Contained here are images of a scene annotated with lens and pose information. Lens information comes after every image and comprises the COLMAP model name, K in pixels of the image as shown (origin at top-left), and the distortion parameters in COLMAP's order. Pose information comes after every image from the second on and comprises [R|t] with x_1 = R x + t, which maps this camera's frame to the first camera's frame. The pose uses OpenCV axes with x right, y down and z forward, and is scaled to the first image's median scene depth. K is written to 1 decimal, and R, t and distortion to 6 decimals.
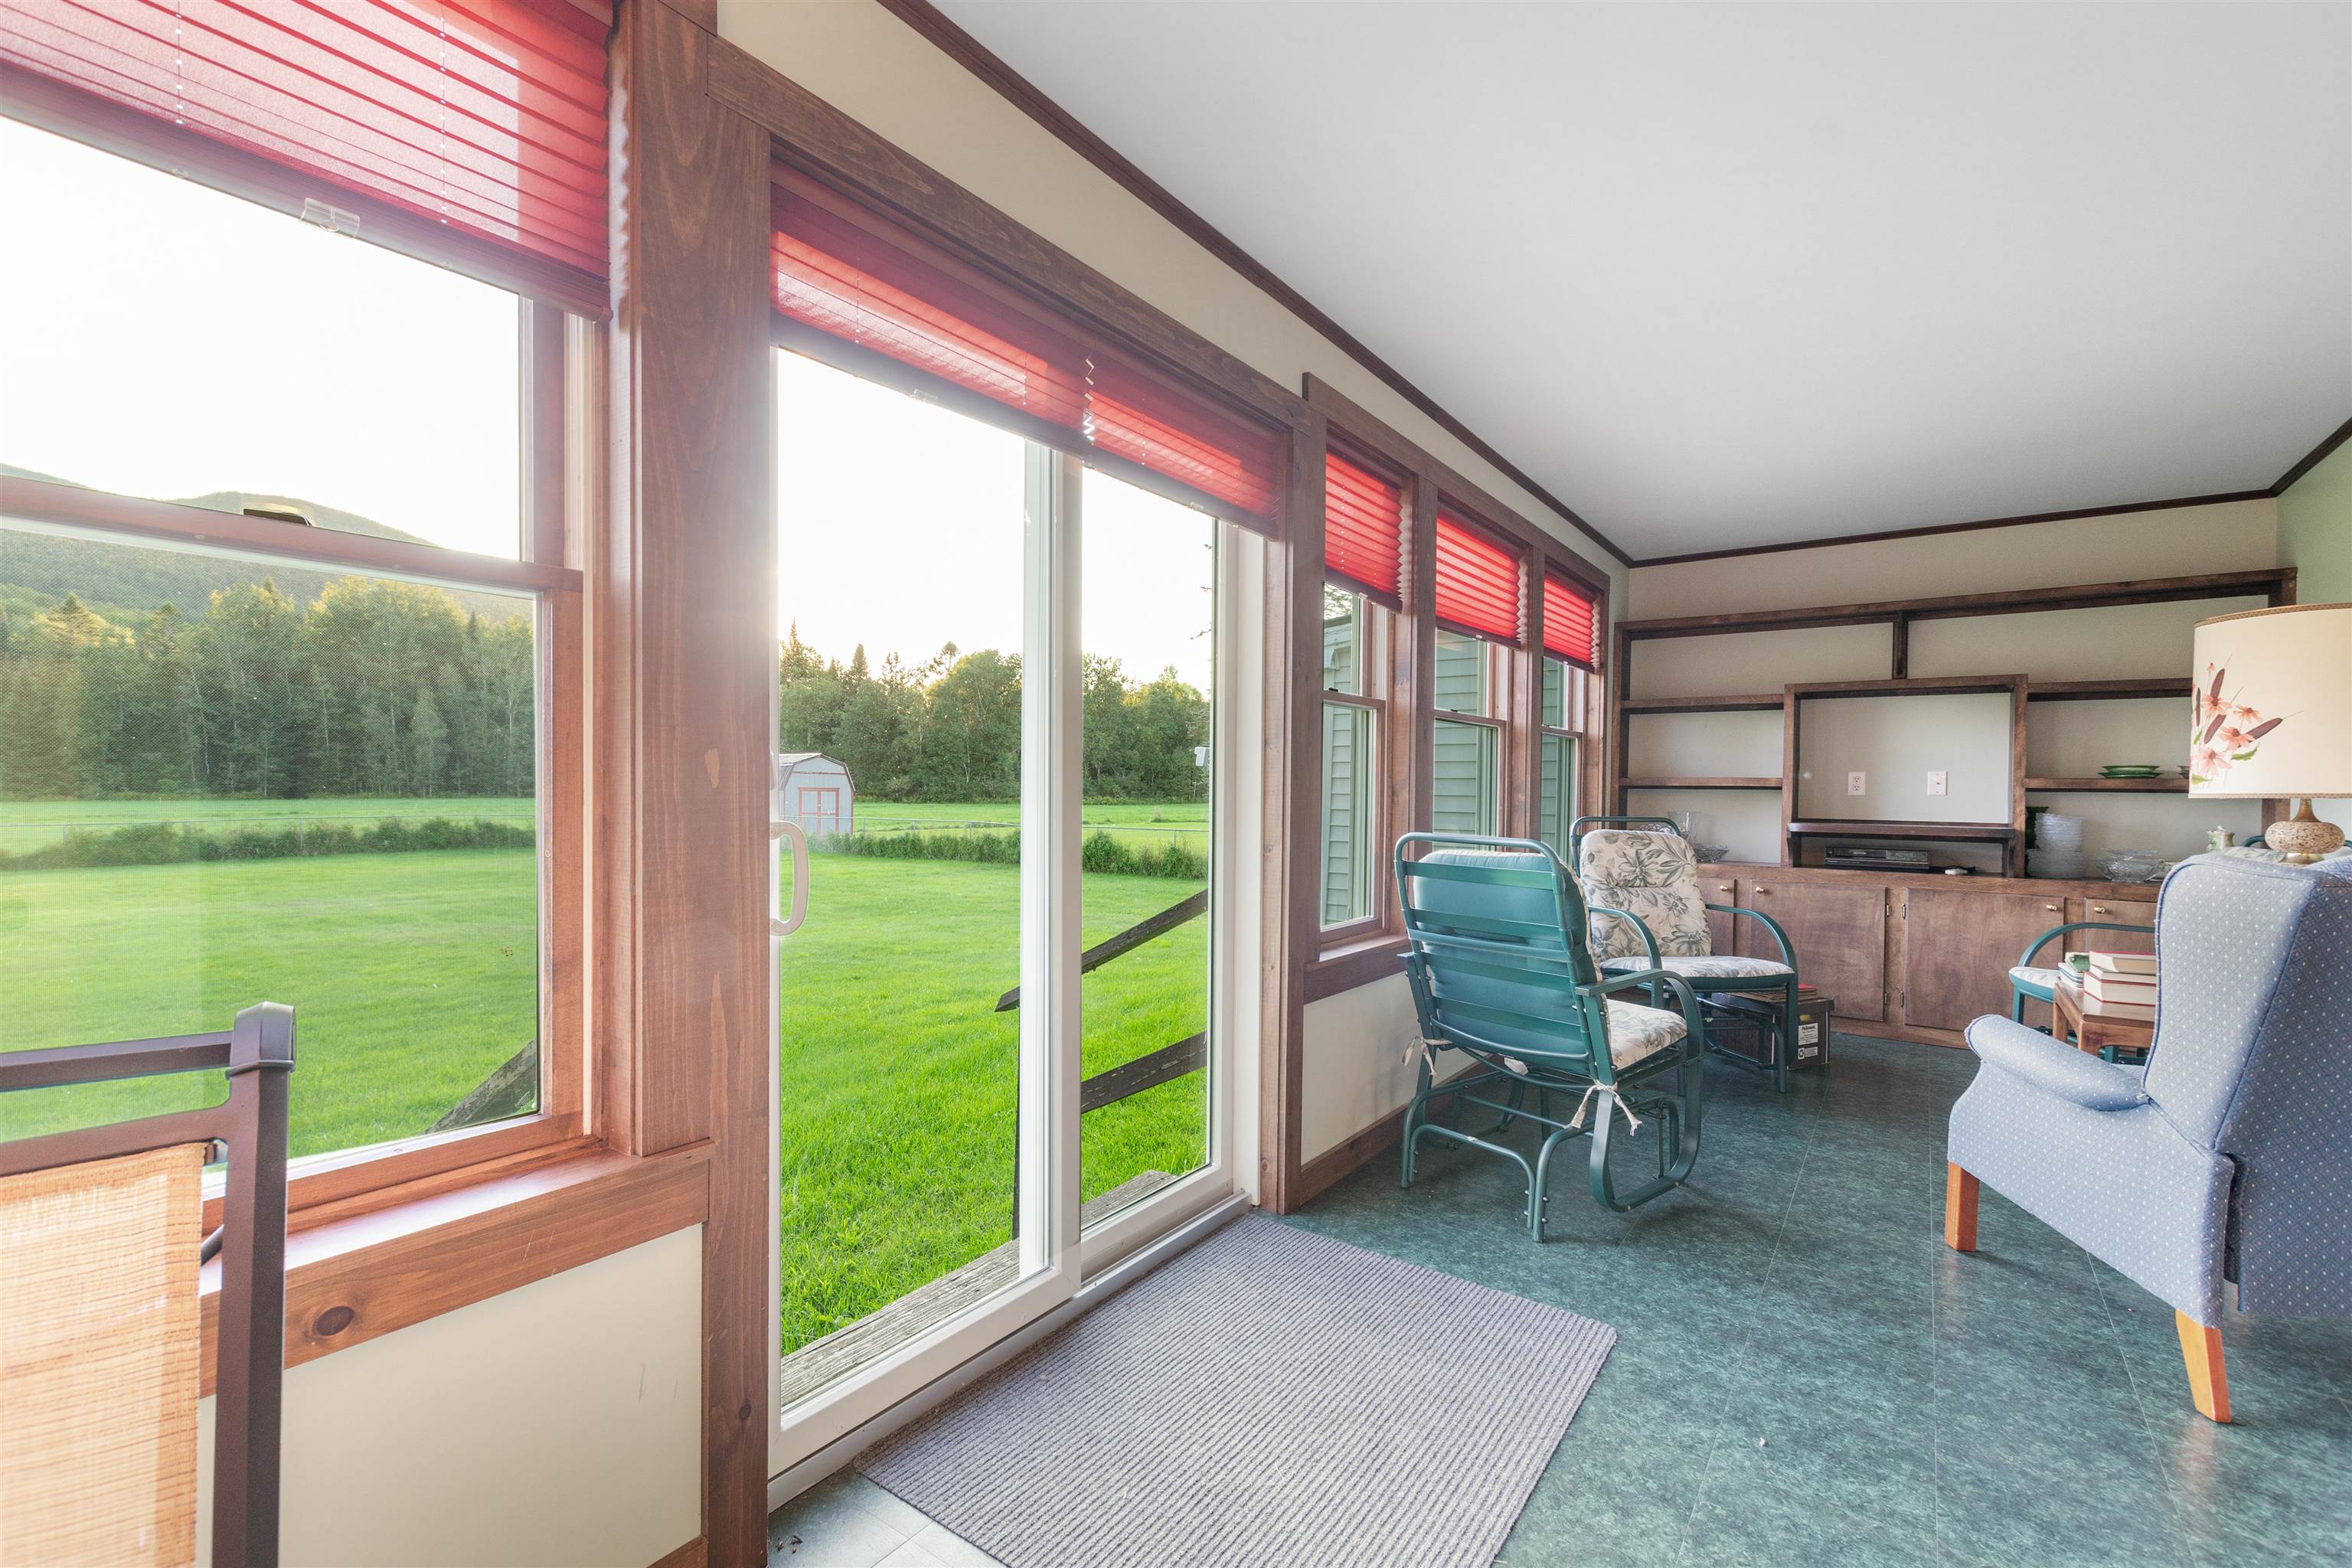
lens RADIAL K [[1040.3, 0, 1163.7], [0, 1040.3, 792.5], [0, 0, 1]] dist [0.000396, -0.001469]
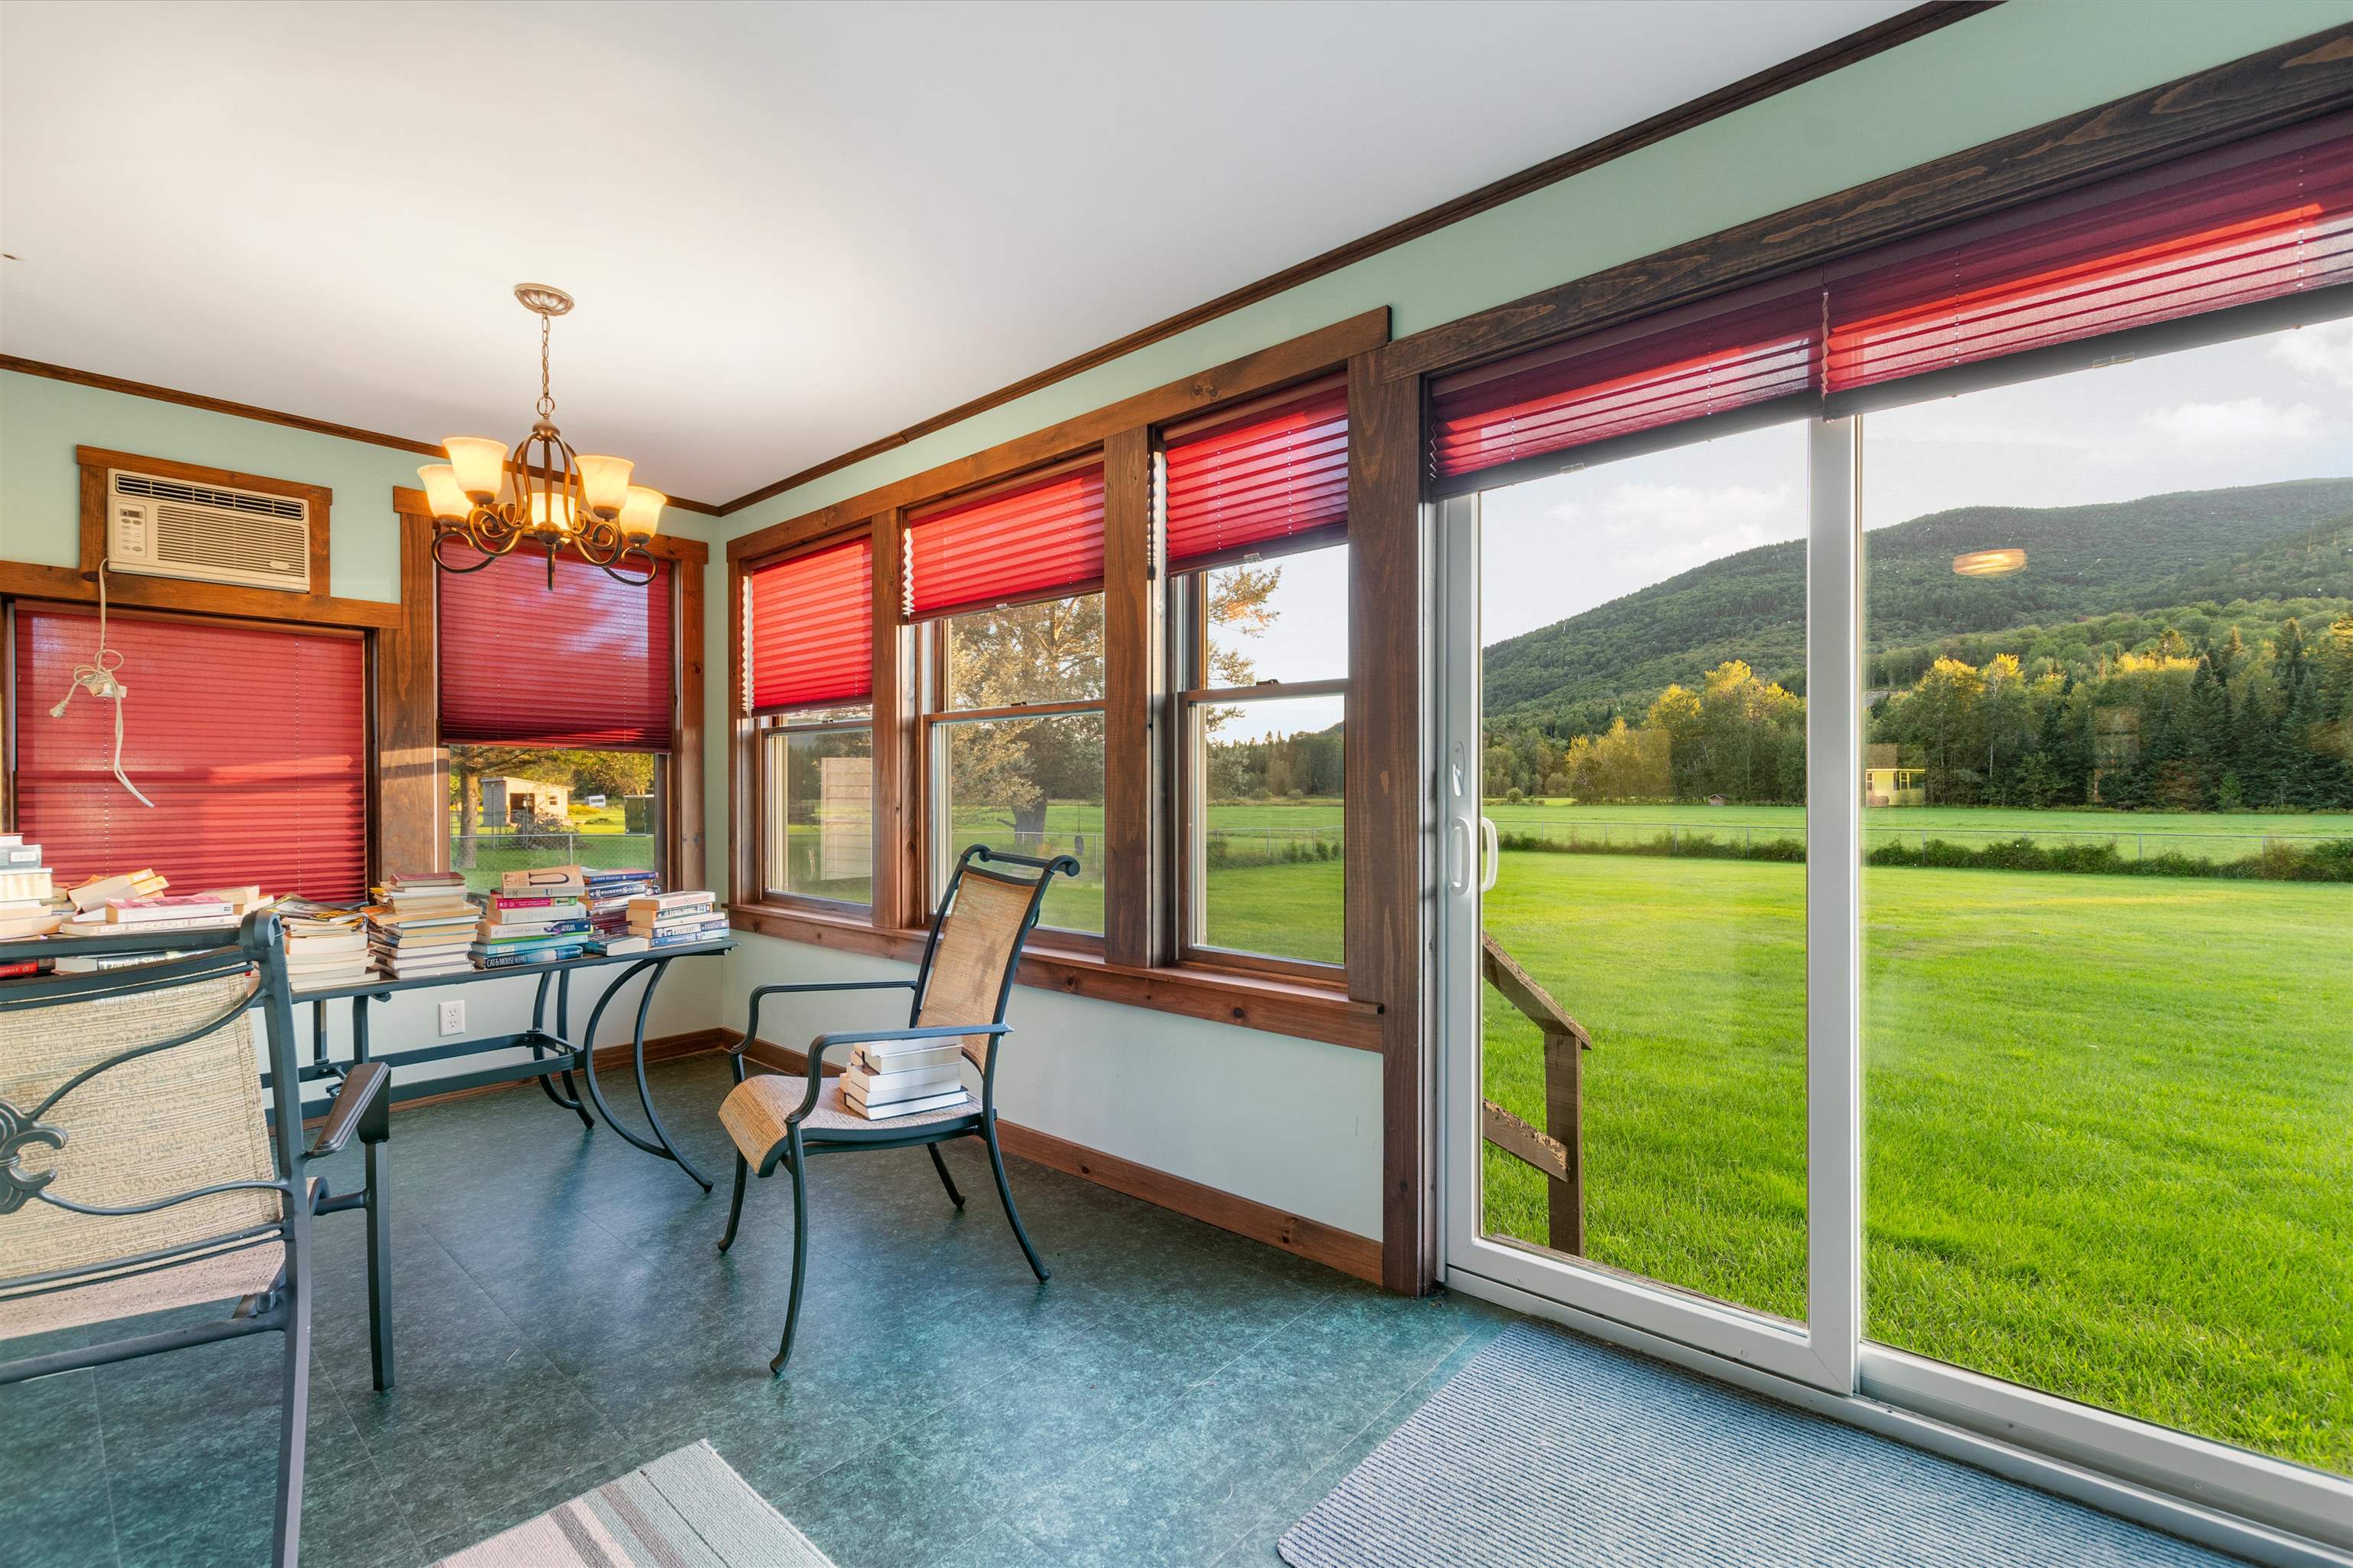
lens RADIAL K [[1040.8, 0, 1164.2], [0, 1040.8, 792.5], [0, 0, 1]] dist [0.000396, -0.001469]
pose [[-0.109122, -0.006571, -0.994007, 0.379892], [-0.005948, 0.999965, -0.005957, 0.001239], [0.994011, 0.005262, -0.109157, 0.249440]]
